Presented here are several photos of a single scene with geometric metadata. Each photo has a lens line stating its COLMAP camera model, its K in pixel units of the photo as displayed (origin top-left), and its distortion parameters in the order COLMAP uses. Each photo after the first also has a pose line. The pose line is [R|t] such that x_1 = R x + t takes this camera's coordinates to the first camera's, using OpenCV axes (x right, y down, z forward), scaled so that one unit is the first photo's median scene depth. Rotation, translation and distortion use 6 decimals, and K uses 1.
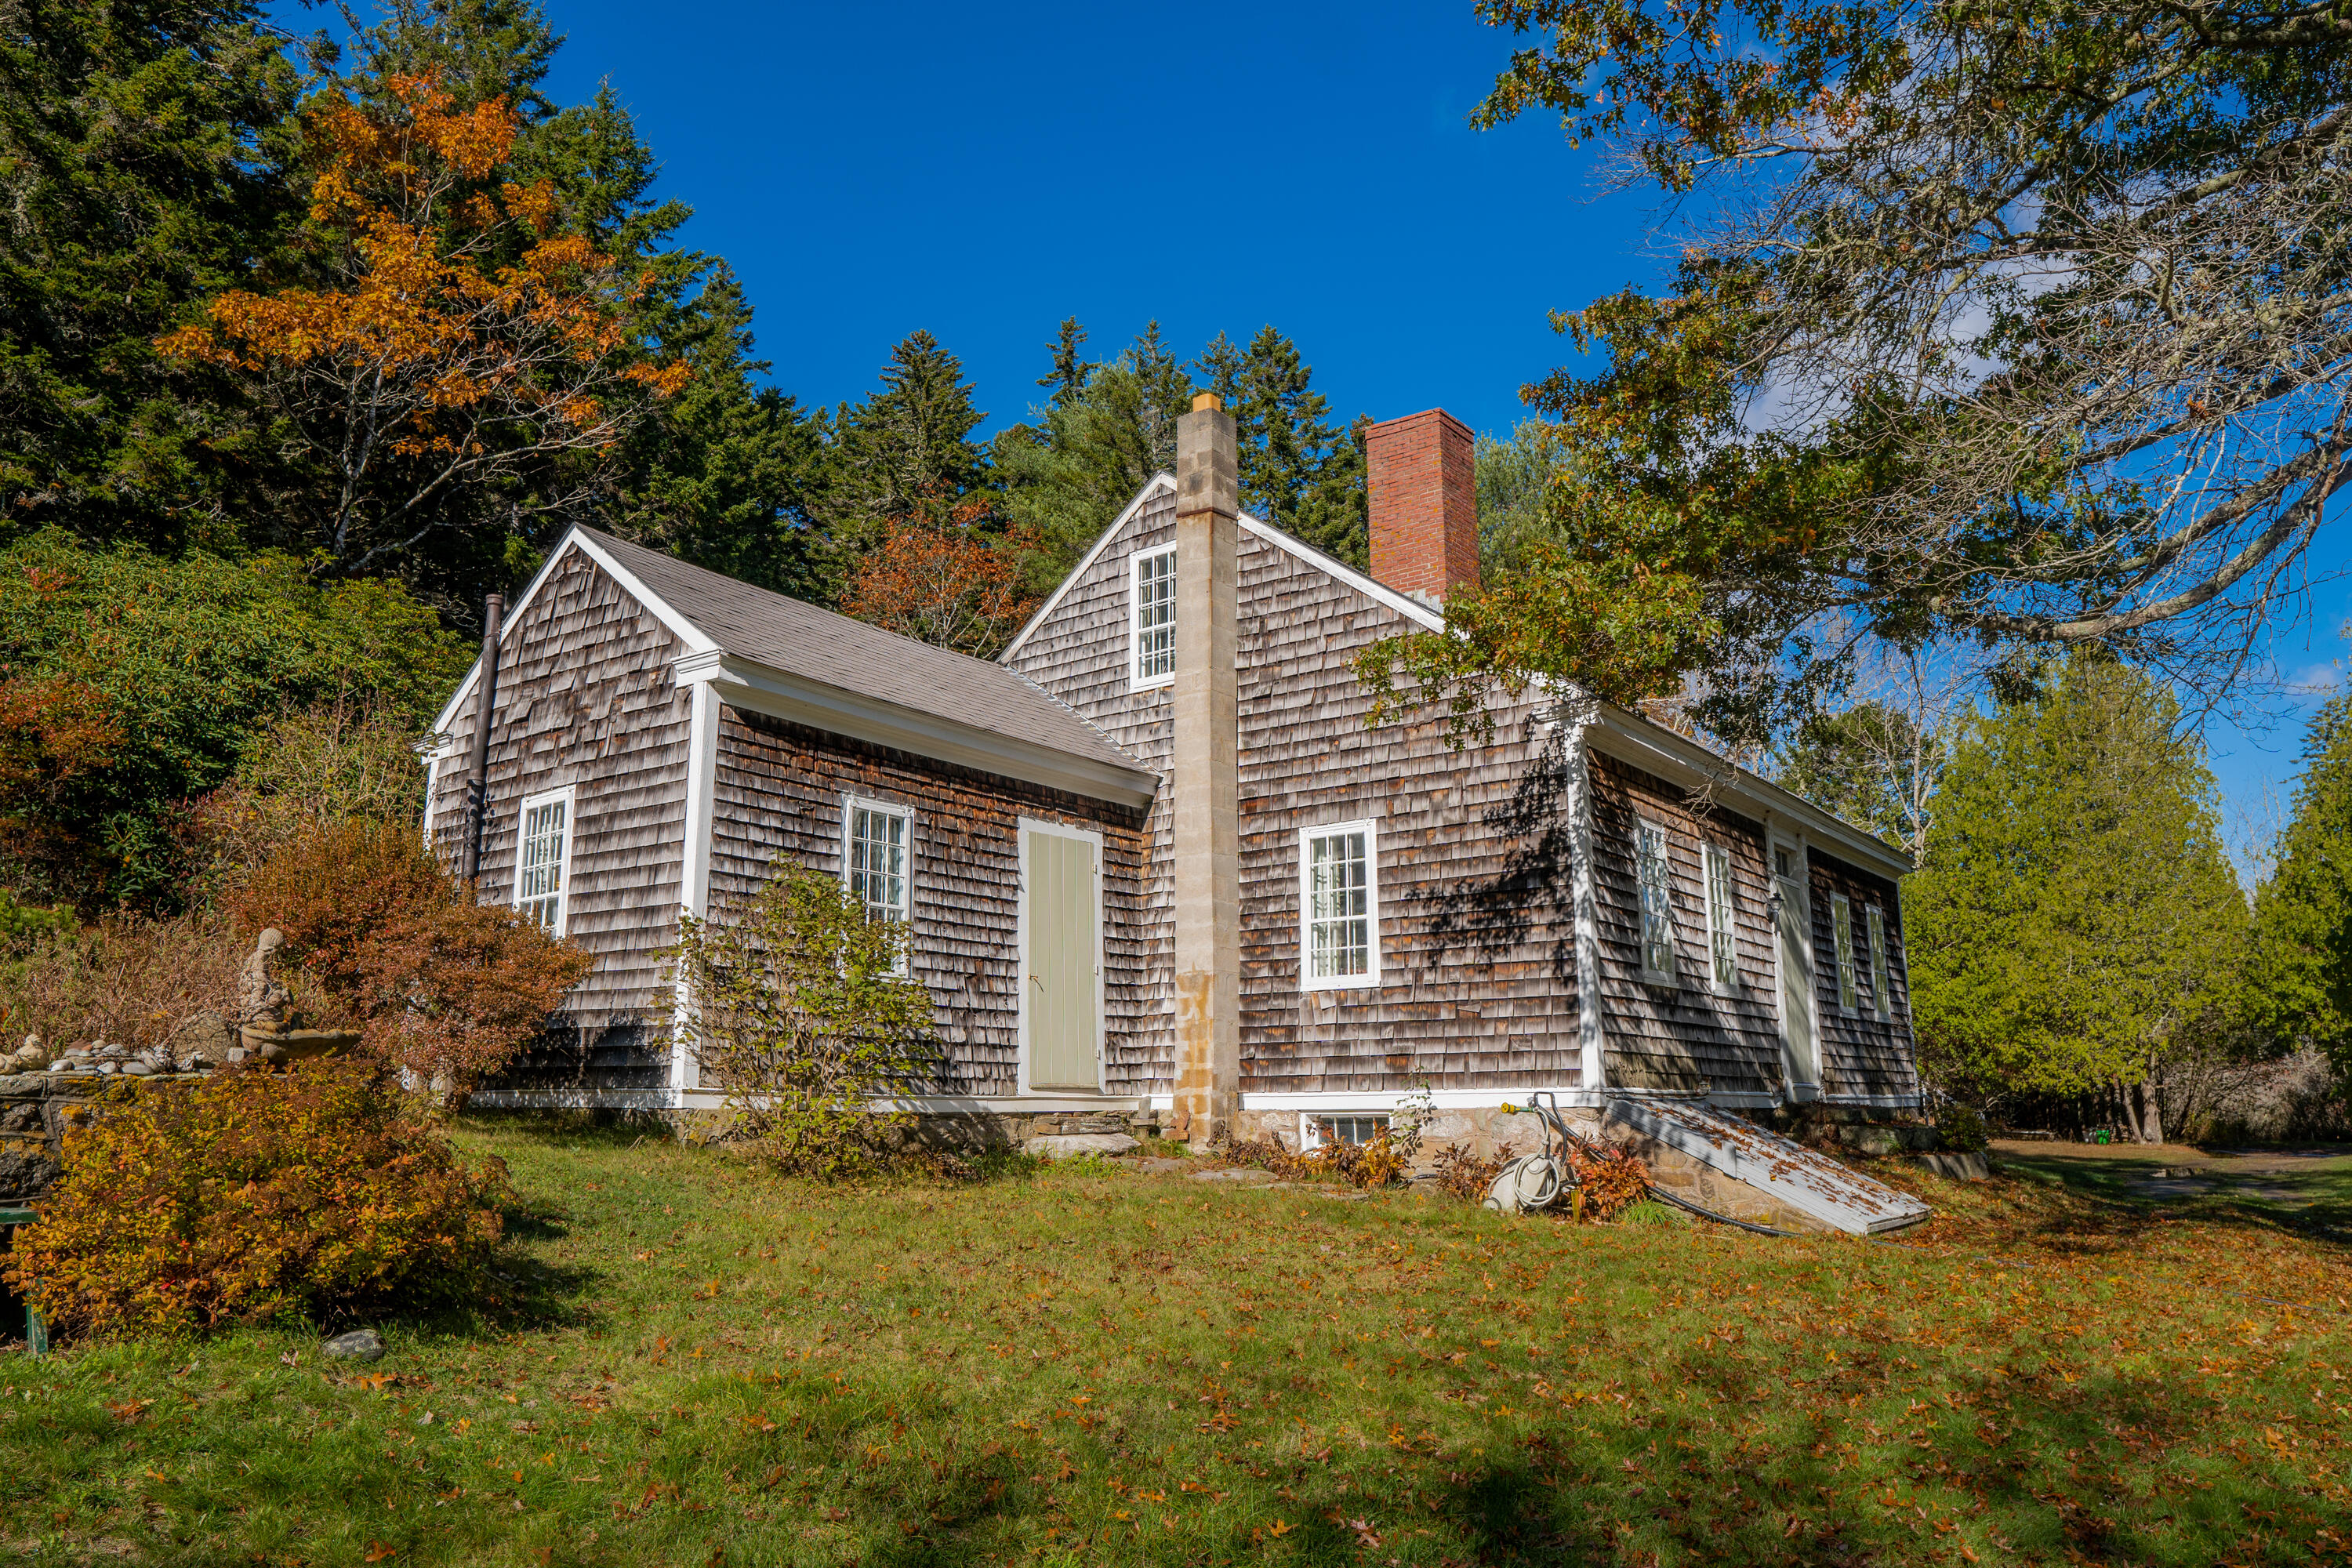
lens RADIAL K [[1652.6, 0, 1185.3], [0, 1652.6, 779.8], [0, 0, 1]] dist [-0.106976, 0.069612]
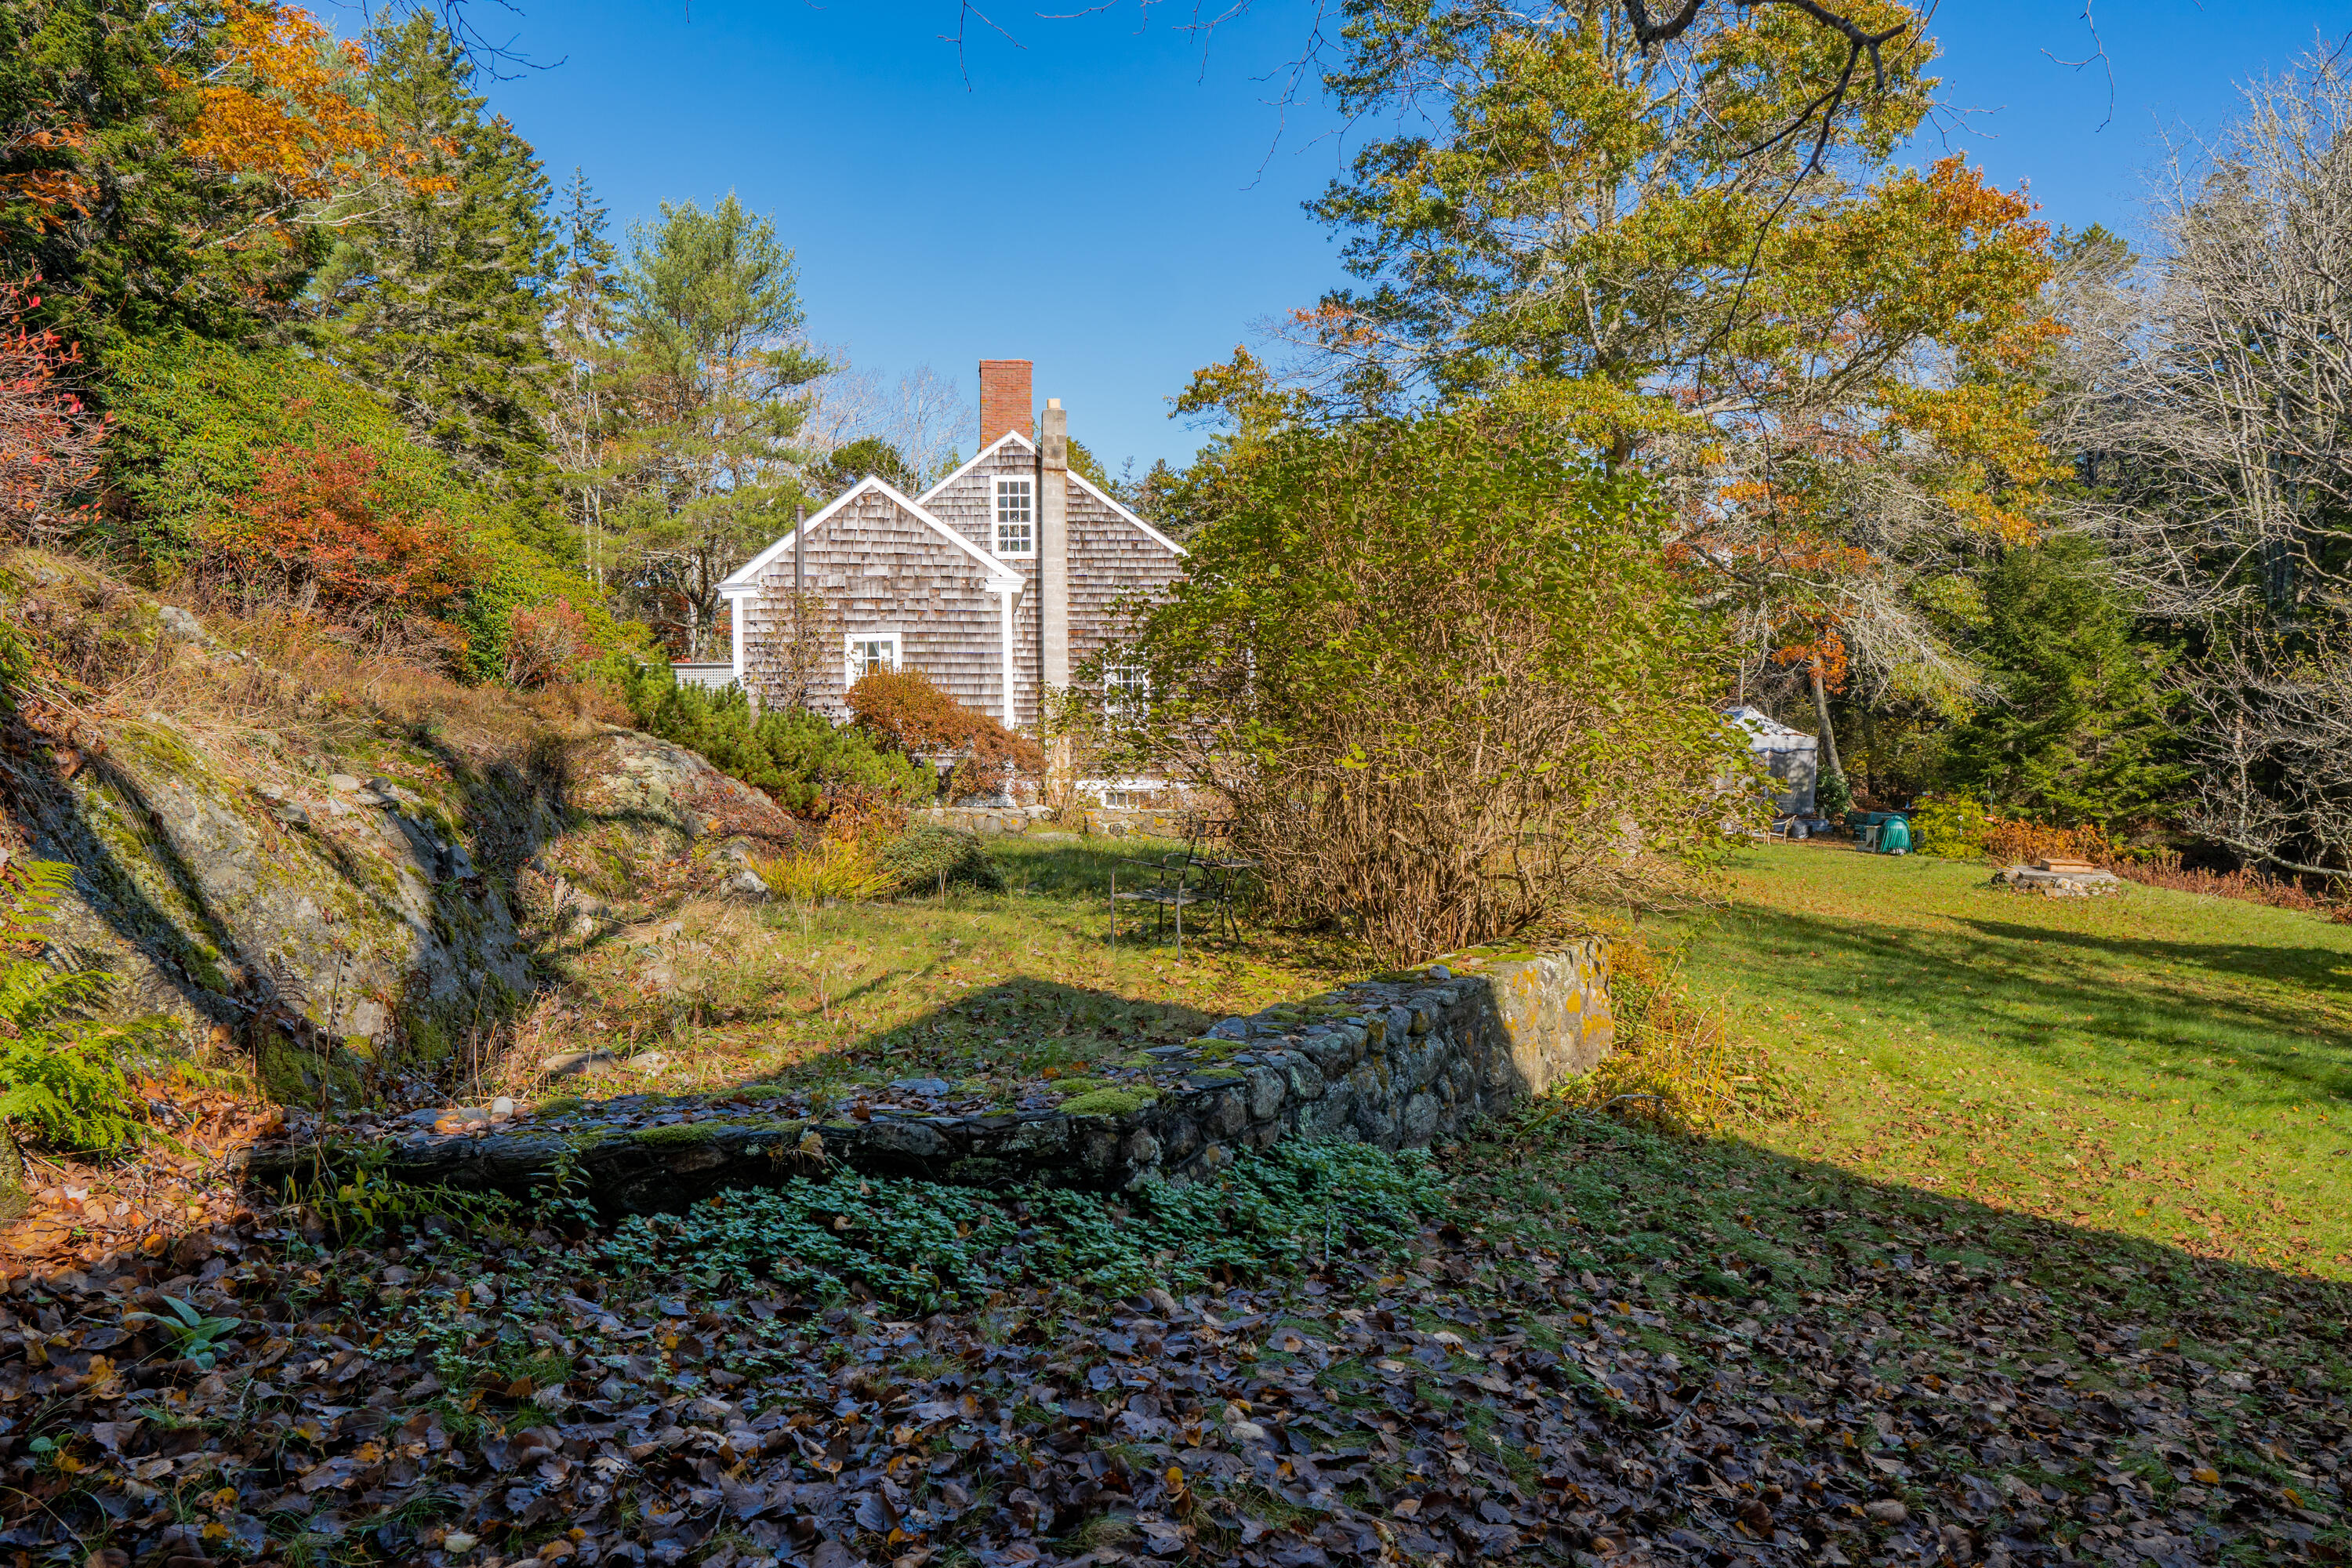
lens RADIAL K [[1652.6, 0, 1165.5], [0, 1652.6, 785.9], [0, 0, 1]] dist [-0.106976, 0.069612]
pose [[0.718085, -0.027438, 0.695414, -1.344970], [-0.136792, 0.974166, 0.179688, -0.187425], [-0.682379, -0.224159, 0.695781, -0.487448]]
